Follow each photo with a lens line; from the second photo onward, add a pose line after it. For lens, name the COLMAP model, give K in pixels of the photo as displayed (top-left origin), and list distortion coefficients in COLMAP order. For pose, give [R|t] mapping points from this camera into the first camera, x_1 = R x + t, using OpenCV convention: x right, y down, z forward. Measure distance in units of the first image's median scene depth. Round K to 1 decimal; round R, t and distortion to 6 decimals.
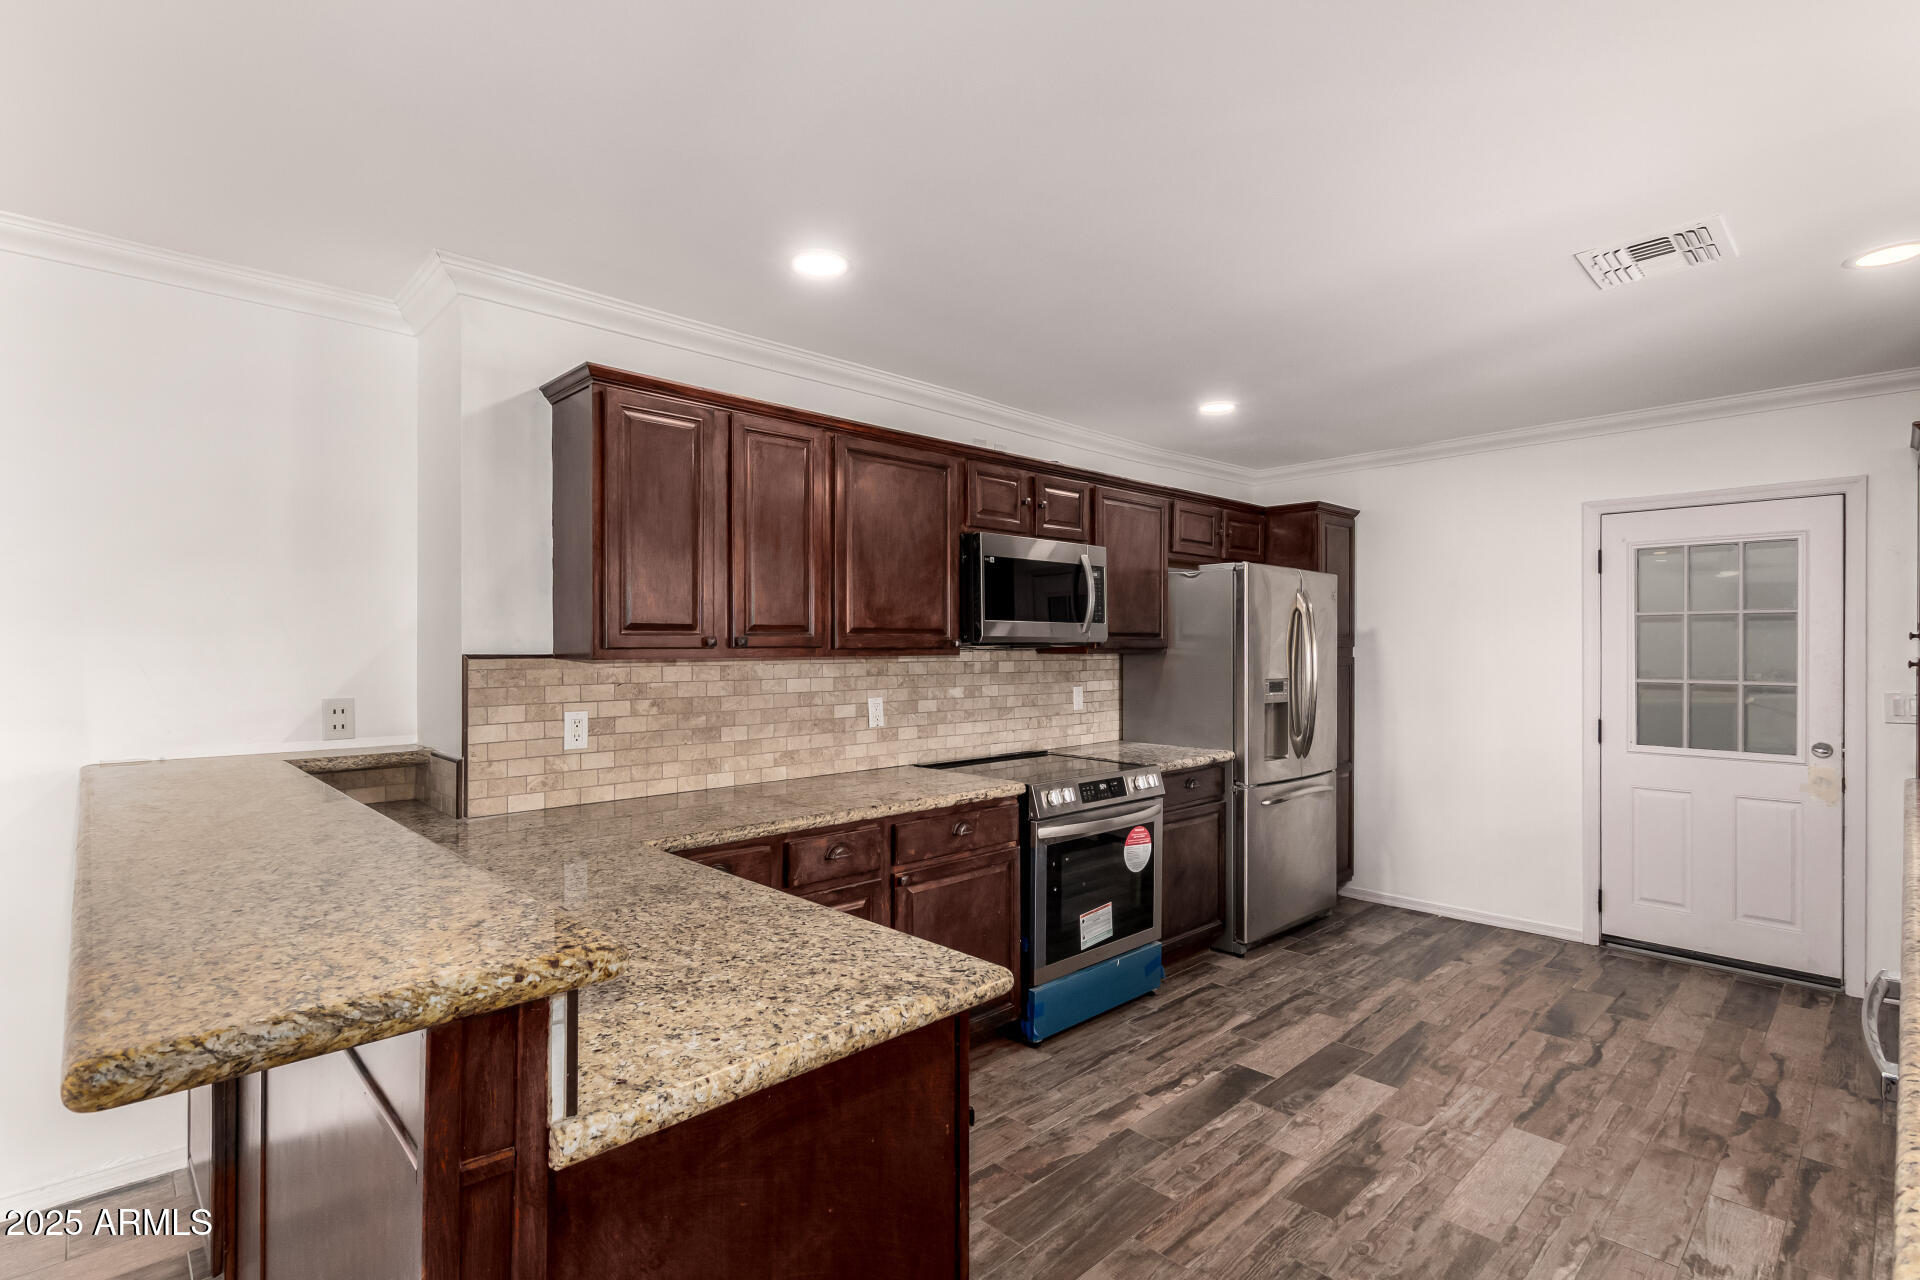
lens RADIAL K [[907.0, 0, 963.9], [0, 907.0, 646.8], [0, 0, 1]] dist [0.001871, -0.000601]
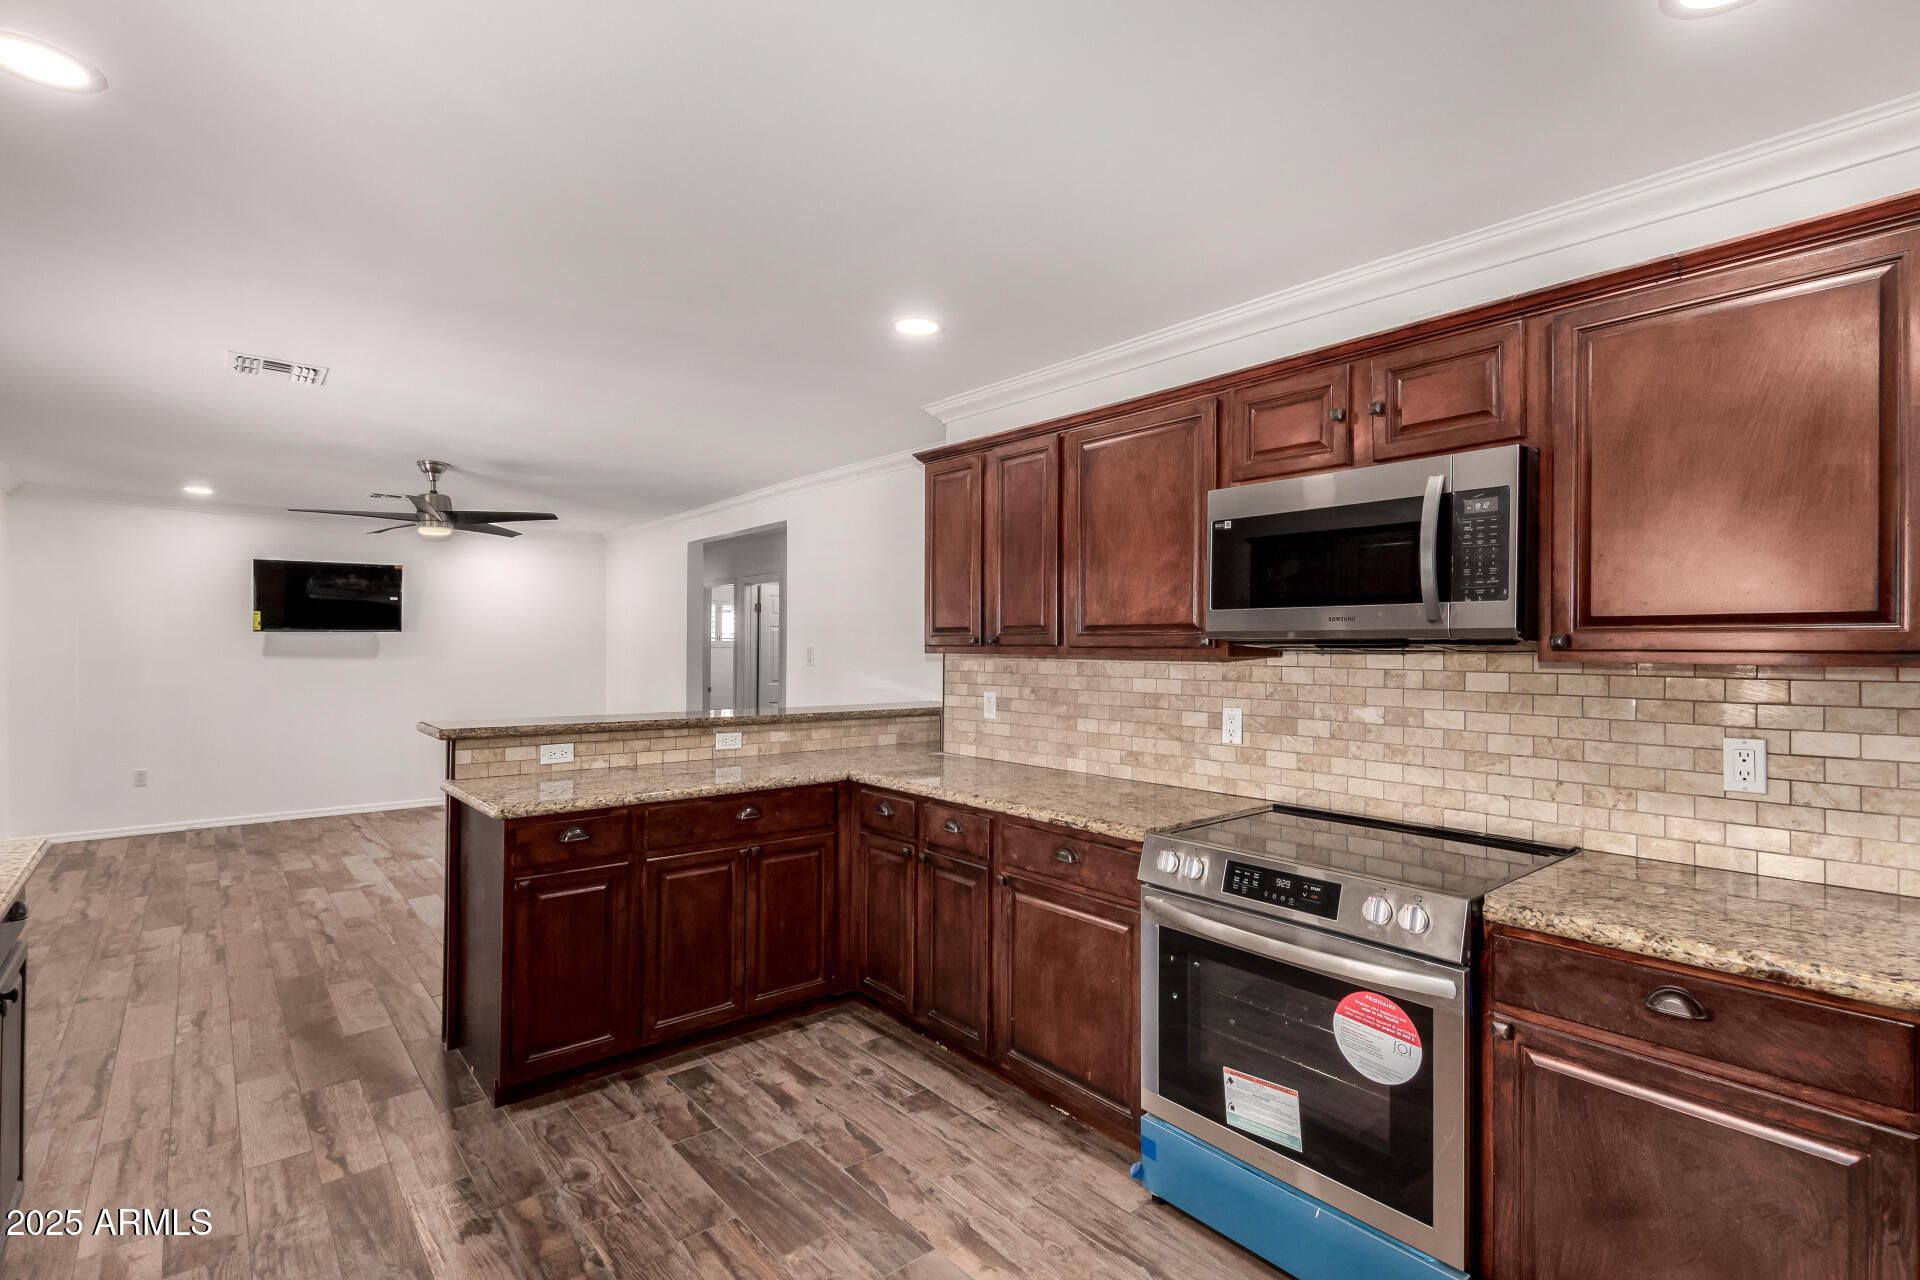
lens RADIAL K [[907.0, 0, 964.5], [0, 907.0, 641.6], [0, 0, 1]] dist [0.001871, -0.000601]
pose [[-0.062880, -0.002767, -0.998017, 0.777162], [-0.004161, 0.999988, -0.002510, -0.000767], [0.998012, 0.003995, -0.062891, 0.854812]]
